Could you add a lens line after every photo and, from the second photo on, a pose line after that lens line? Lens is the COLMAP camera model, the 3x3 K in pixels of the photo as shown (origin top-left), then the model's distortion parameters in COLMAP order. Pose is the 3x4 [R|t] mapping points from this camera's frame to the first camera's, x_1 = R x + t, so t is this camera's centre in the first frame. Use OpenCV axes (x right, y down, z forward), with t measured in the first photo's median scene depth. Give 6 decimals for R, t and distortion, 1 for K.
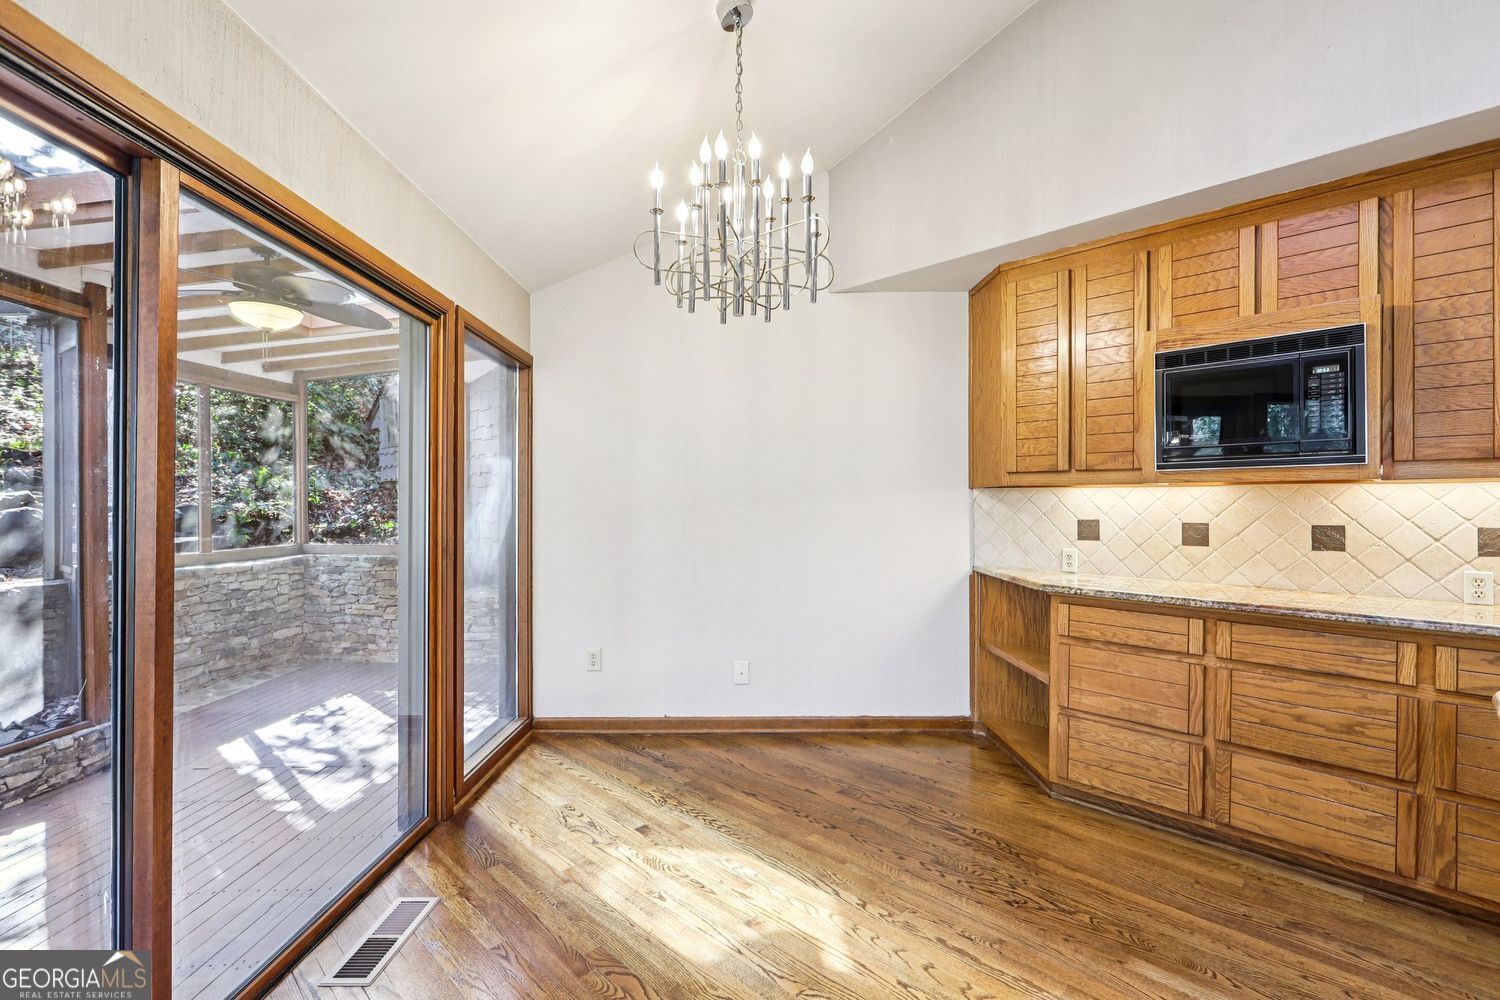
lens RADIAL K [[667.1, 0, 750.8], [0, 667.1, 499.9], [0, 0, 1]] dist [-0.003658, 0.000441]
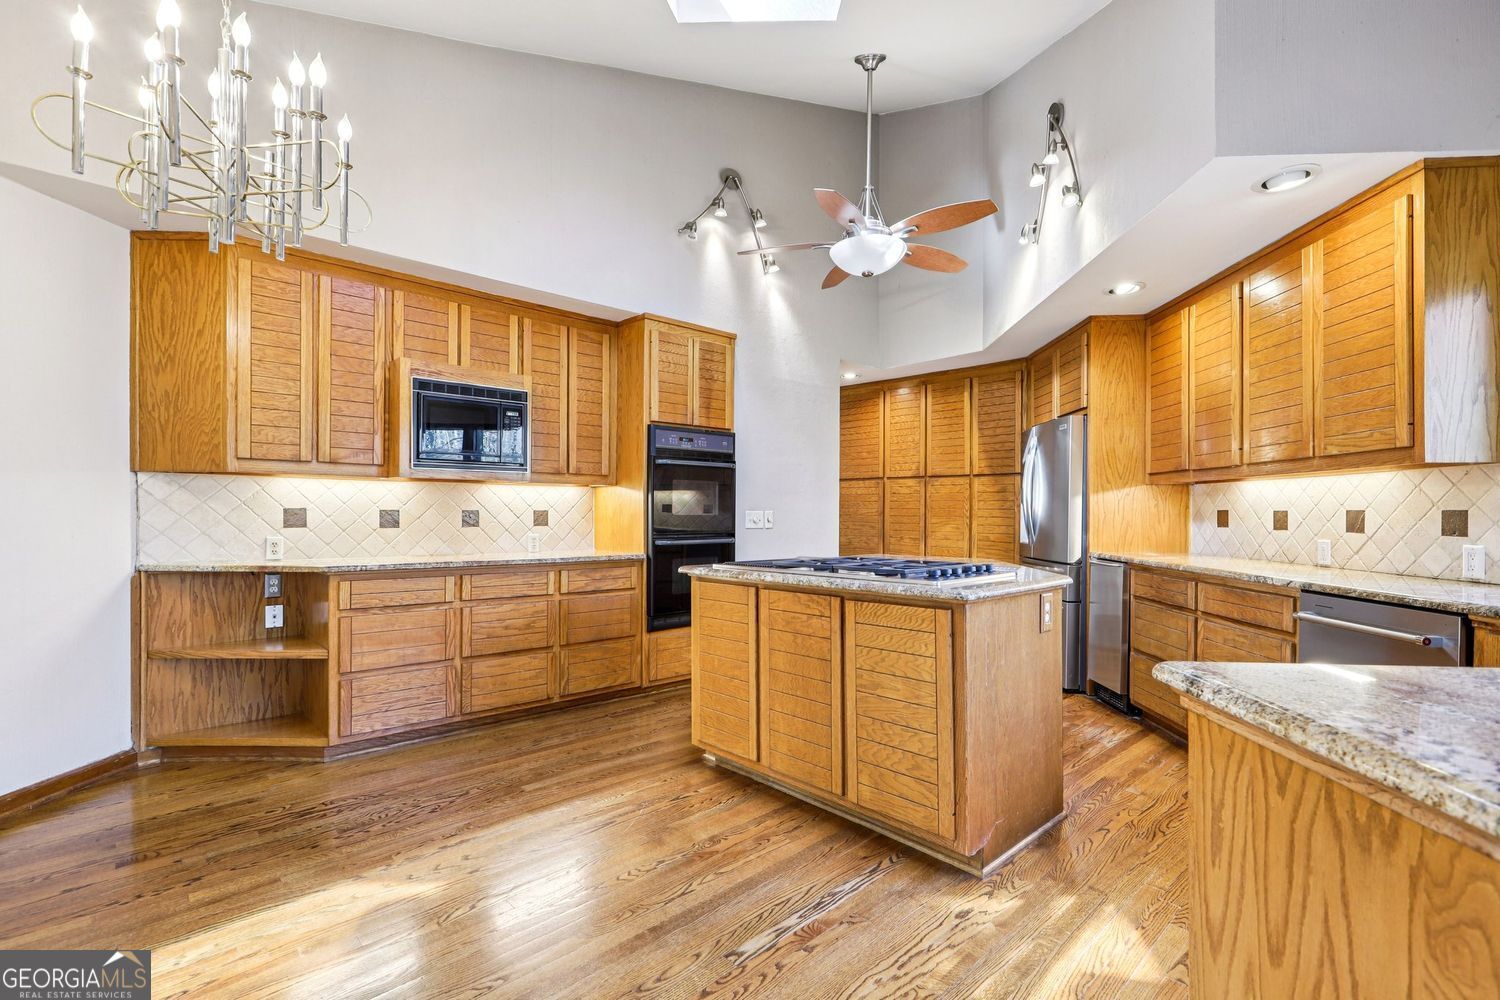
lens RADIAL K [[667.1, 0, 755.9], [0, 667.1, 506.8], [0, 0, 1]] dist [-0.003658, 0.000441]
pose [[0.040285, 0.004667, 0.999177, -0.648690], [-0.012540, 0.999913, -0.004165, 0.028270], [-0.999110, -0.012362, 0.040340, 0.279800]]
